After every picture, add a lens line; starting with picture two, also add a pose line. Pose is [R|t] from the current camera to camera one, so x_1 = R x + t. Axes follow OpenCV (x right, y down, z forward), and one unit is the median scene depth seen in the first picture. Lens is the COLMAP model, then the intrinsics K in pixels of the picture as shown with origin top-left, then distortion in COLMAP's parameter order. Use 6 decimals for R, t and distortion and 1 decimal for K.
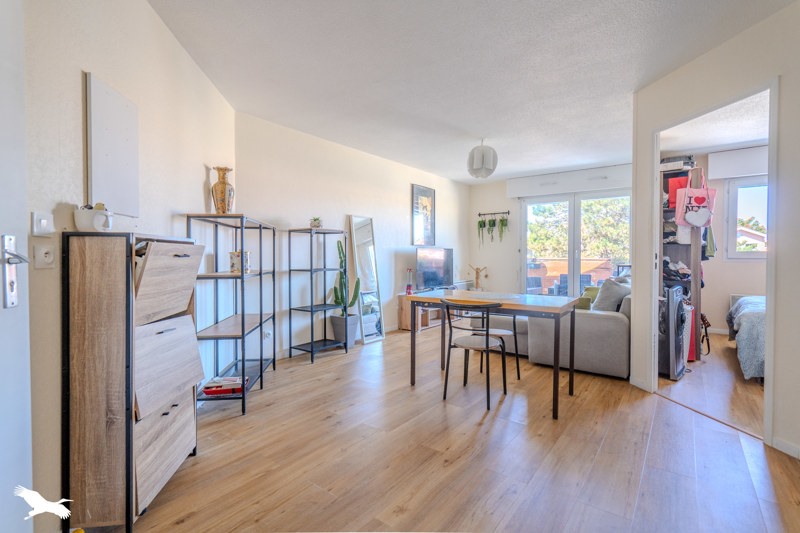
lens RADIAL K [[375.5, 0, 400.0], [0, 375.5, 266.5], [0, 0, 1]] dist [-0.001273, 0.001319]
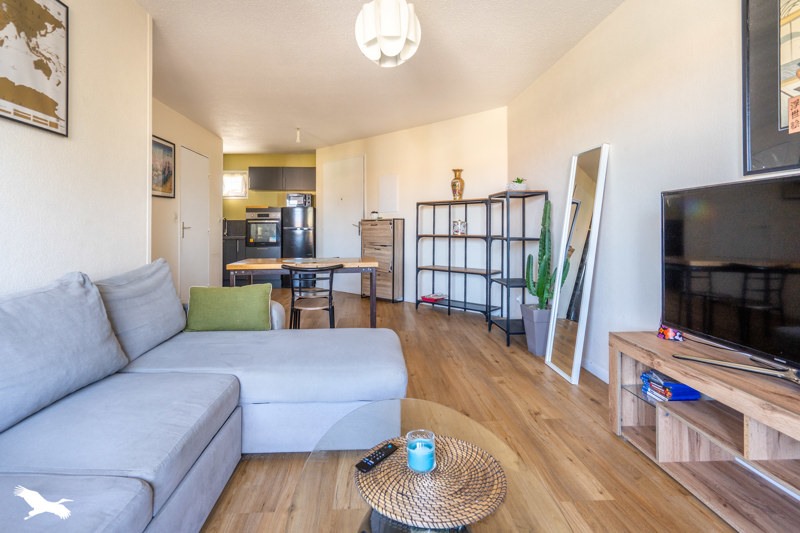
lens RADIAL K [[384.6, 0, 381.1], [0, 384.6, 226.7], [0, 0, 1]] dist [-0.002772, 0.000199]
pose [[-0.787415, 0.000051, -0.616424, 0.473494], [-0.012640, 0.999788, 0.016229, -0.024573], [0.616294, 0.020571, -0.787248, 1.235699]]
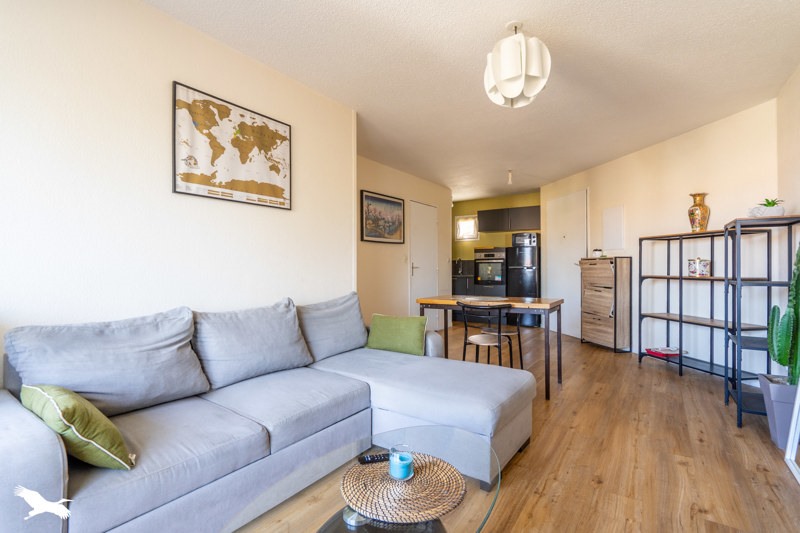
lens RADIAL K [[375.5, 0, 400.0], [0, 375.5, 266.5], [0, 0, 1]] dist [-0.001273, 0.001319]
pose [[-0.999527, 0.003925, -0.030496, 0.340213], [0.003218, 0.999726, 0.023194, -0.029692], [0.030579, 0.023085, -0.999266, 1.319725]]
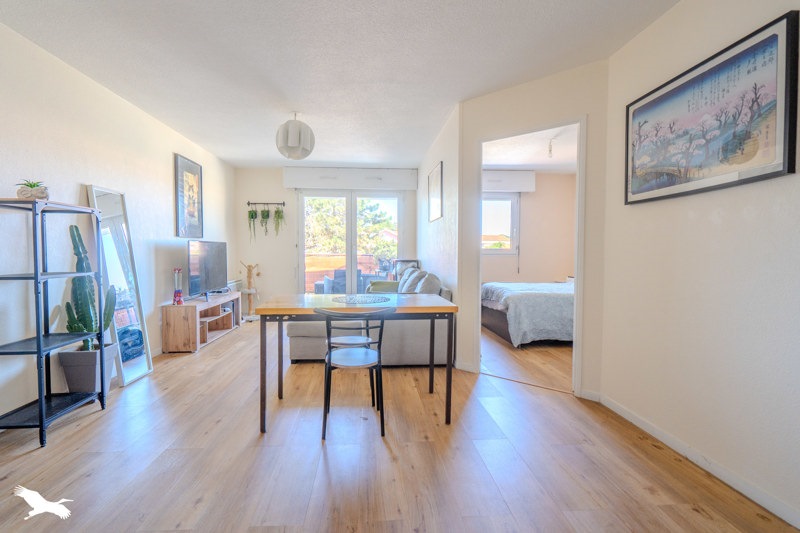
lens RADIAL K [[375.5, 0, 400.0], [0, 375.5, 266.5], [0, 0, 1]] dist [-0.001273, 0.001319]
pose [[0.754840, -0.023364, 0.655493, -0.145952], [0.015159, 0.999720, 0.018177, -0.005377], [-0.655734, -0.003784, 0.754983, 0.183406]]
